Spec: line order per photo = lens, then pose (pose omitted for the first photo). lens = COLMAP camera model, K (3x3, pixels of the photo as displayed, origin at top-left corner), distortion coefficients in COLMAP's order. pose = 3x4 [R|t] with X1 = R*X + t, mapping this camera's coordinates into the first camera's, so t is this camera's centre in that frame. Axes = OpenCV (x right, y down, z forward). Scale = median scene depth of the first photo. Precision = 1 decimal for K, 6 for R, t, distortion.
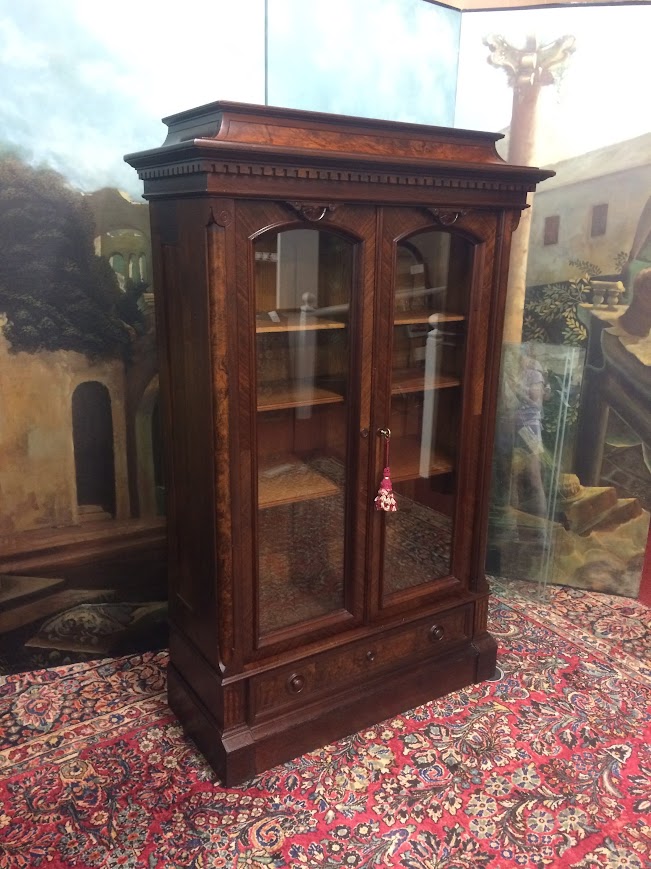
lens RADIAL K [[732.6, 0, 325.5], [0, 732.6, 434.5], [0, 0, 1]] dist [0.123790, -0.197047]
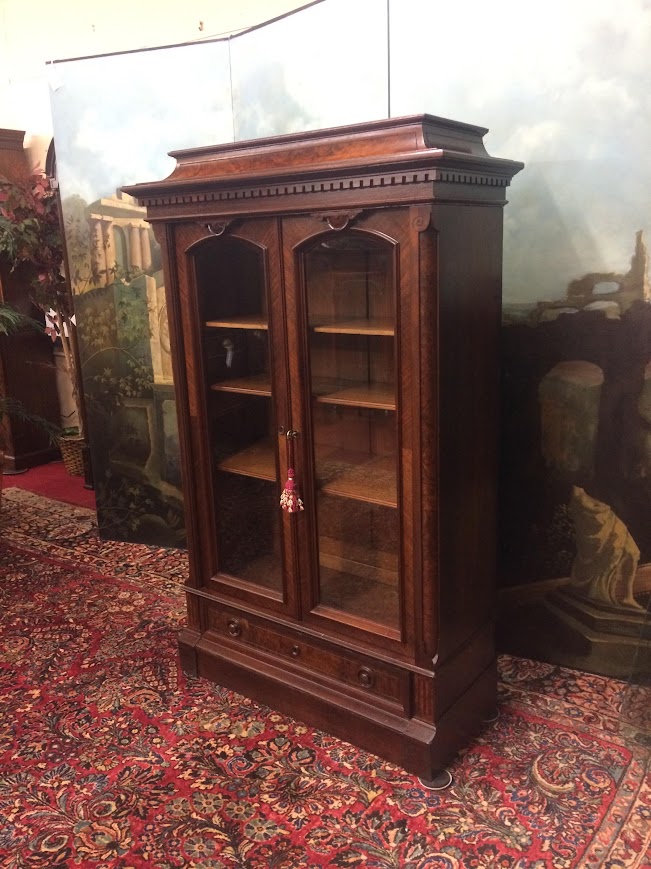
lens RADIAL K [[732.6, 0, 325.5], [0, 732.6, 434.5], [0, 0, 1]] dist [0.123790, -0.197047]
pose [[0.345024, 0.197112, -0.917663, 0.996444], [-0.210631, 0.969023, 0.128951, -0.138616], [0.914655, 0.148797, 0.375855, 0.626568]]
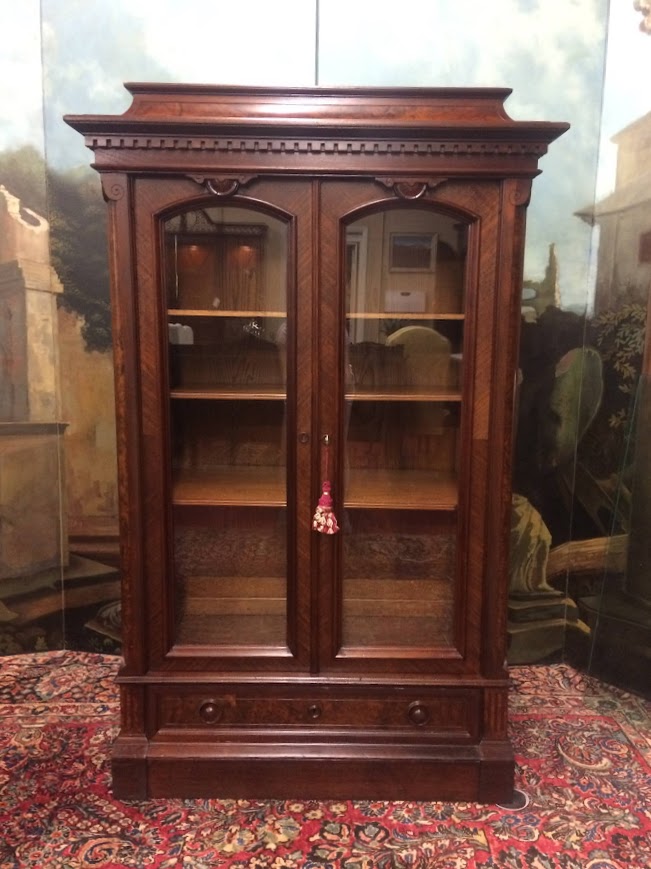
lens RADIAL K [[764.9, 0, 326.1], [0, 764.9, 436.0], [0, 0, 1]] dist [0.126368, -0.190855]
pose [[0.839784, 0.075472, -0.537650, 0.538001], [-0.140334, 0.986812, -0.080672, 0.062570], [0.524471, 0.143197, 0.839300, 0.234505]]
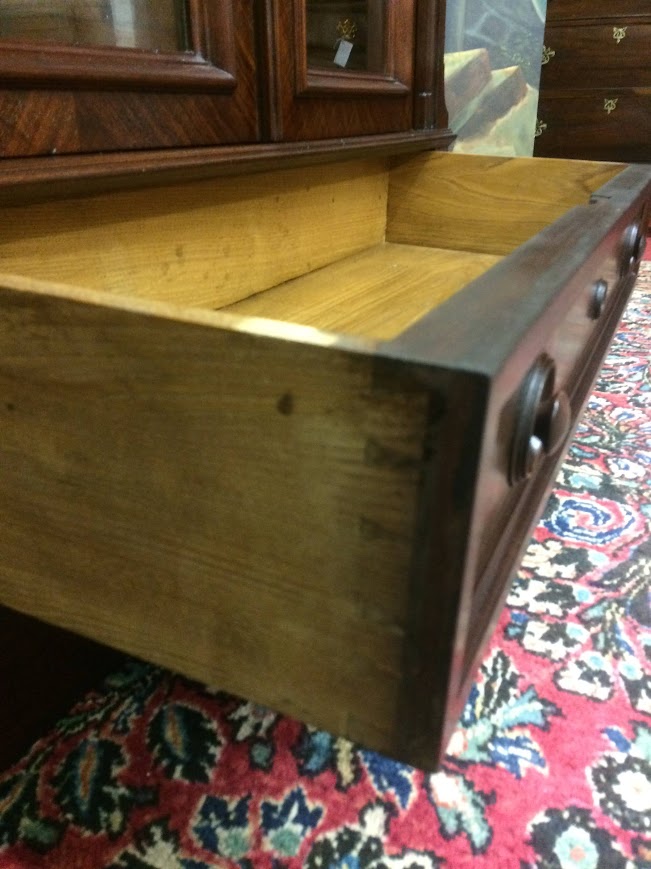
lens RADIAL K [[732.6, 0, 325.5], [0, 732.6, 434.5], [0, 0, 1]] dist [0.123790, -0.197047]
pose [[0.851501, -0.237105, 0.467683, -0.083968], [0.170936, 0.968719, 0.179898, 0.330002], [-0.495708, -0.073240, 0.865395, 0.752860]]
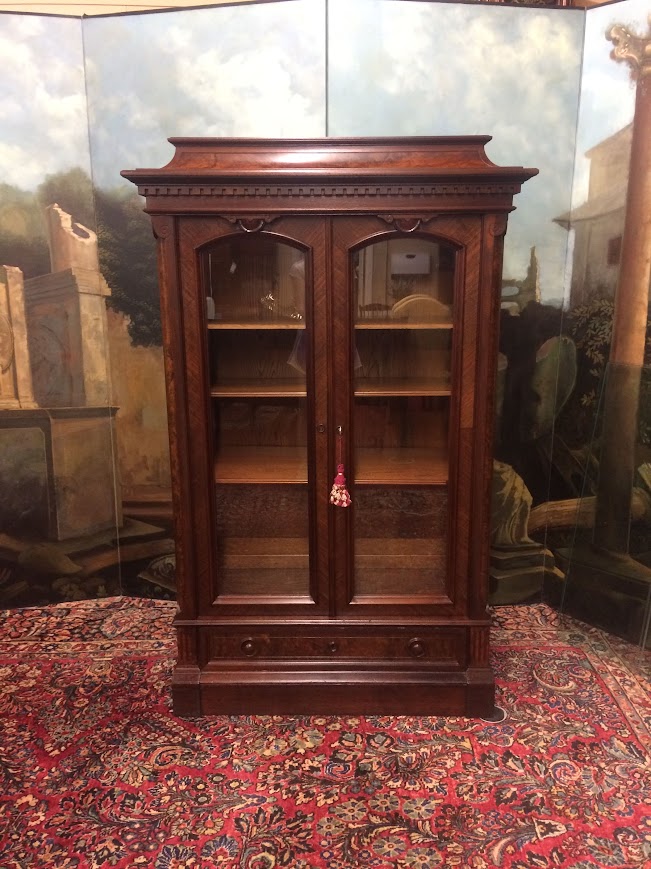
lens RADIAL K [[732.6, 0, 325.5], [0, 732.6, 434.5], [0, 0, 1]] dist [0.123790, -0.197047]
pose [[0.832848, 0.101870, -0.544046, 0.606895], [-0.126875, 0.991882, -0.008501, 0.014385], [0.538764, 0.076106, 0.839012, 0.104515]]
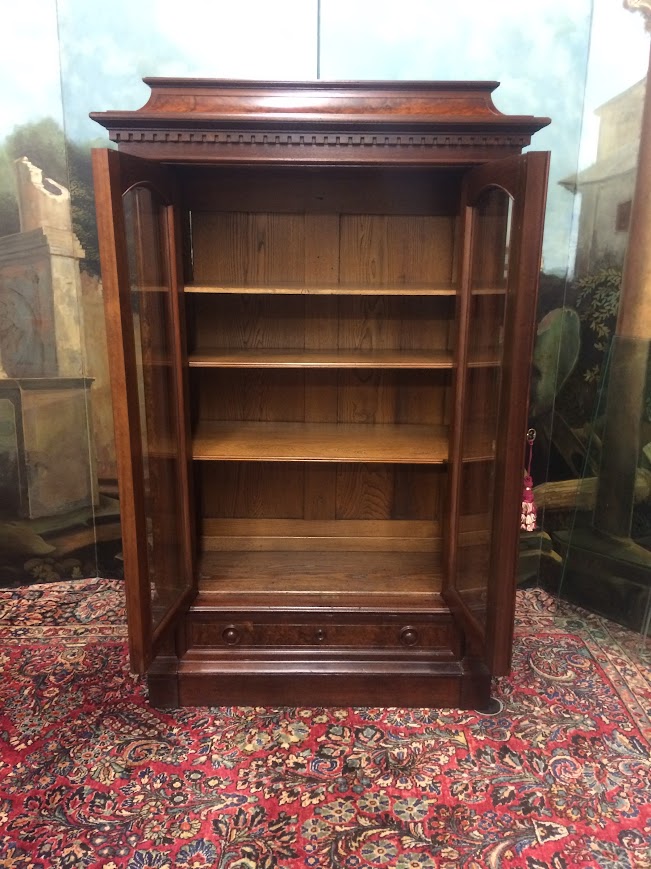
lens RADIAL K [[732.6, 0, 325.5], [0, 732.6, 434.5], [0, 0, 1]] dist [0.123790, -0.197047]
pose [[0.840763, 0.125334, -0.526696, 0.566252], [-0.136029, 0.990531, 0.018568, 0.019055], [0.524035, 0.056035, 0.849851, 0.166014]]
